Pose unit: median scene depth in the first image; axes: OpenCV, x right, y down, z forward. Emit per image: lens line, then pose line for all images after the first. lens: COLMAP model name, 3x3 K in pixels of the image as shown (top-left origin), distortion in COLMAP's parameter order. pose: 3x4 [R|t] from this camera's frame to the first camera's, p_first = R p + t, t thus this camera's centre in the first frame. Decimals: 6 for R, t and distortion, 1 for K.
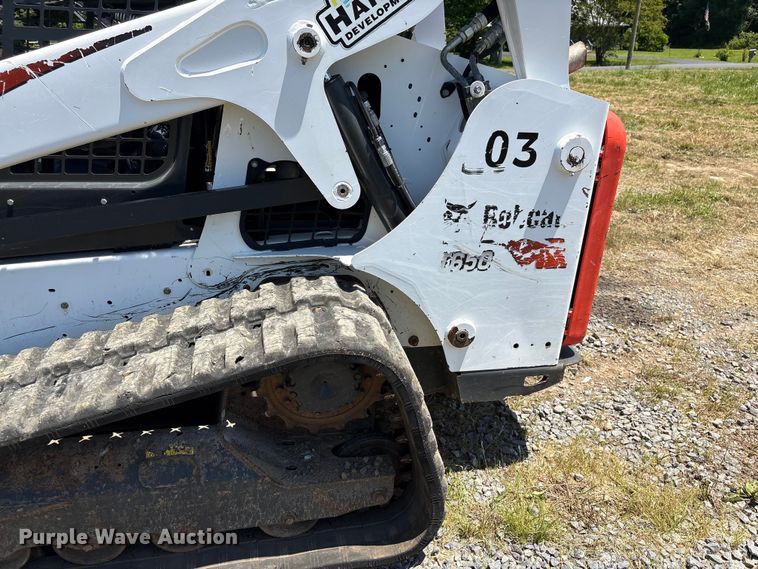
lens RADIAL K [[540.6, 0, 383.1], [0, 540.6, 274.5], [0, 0, 1]] dist [0.053382, -0.053300]
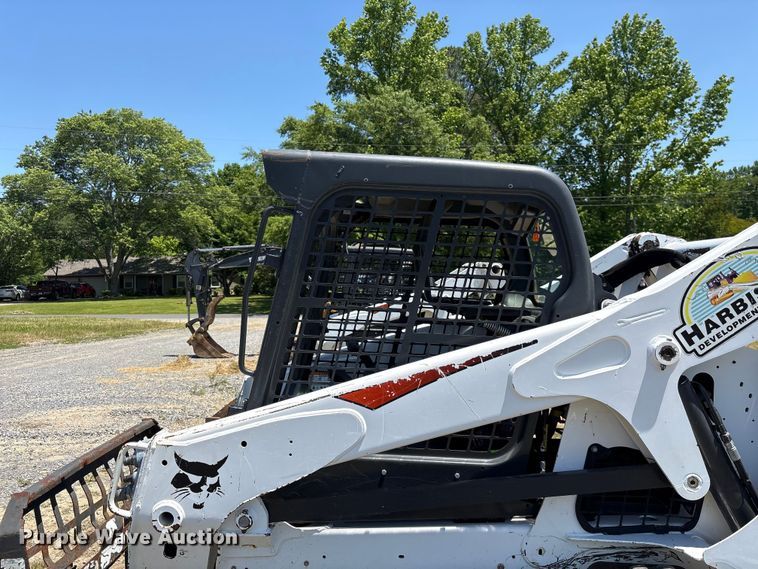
lens RADIAL K [[541.7, 0, 387.1], [0, 541.7, 290.9], [0, 0, 1]] dist [0.041114, -0.029971]
pose [[0.978873, 0.003101, -0.204445, -0.429341], [-0.079819, 0.926347, -0.368117, -0.061147], [0.188245, 0.376658, 0.907024, -0.199423]]
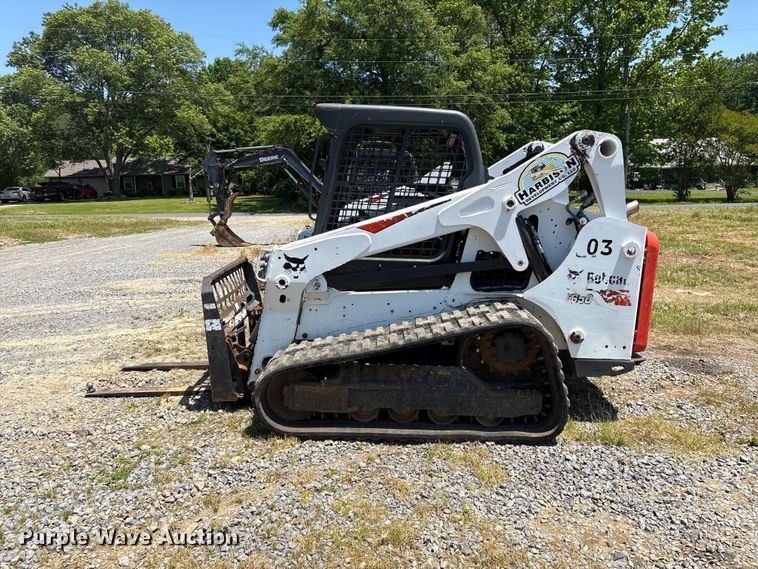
lens RADIAL K [[563.1, 0, 378.0], [0, 563.1, 285.3], [0, 0, 1]] dist [0.079120, -0.091934]
pose [[0.977039, 0.027185, -0.211318, -0.152744], [-0.072736, 0.974798, -0.210899, 0.476786], [0.200259, 0.221427, 0.954393, -1.360553]]
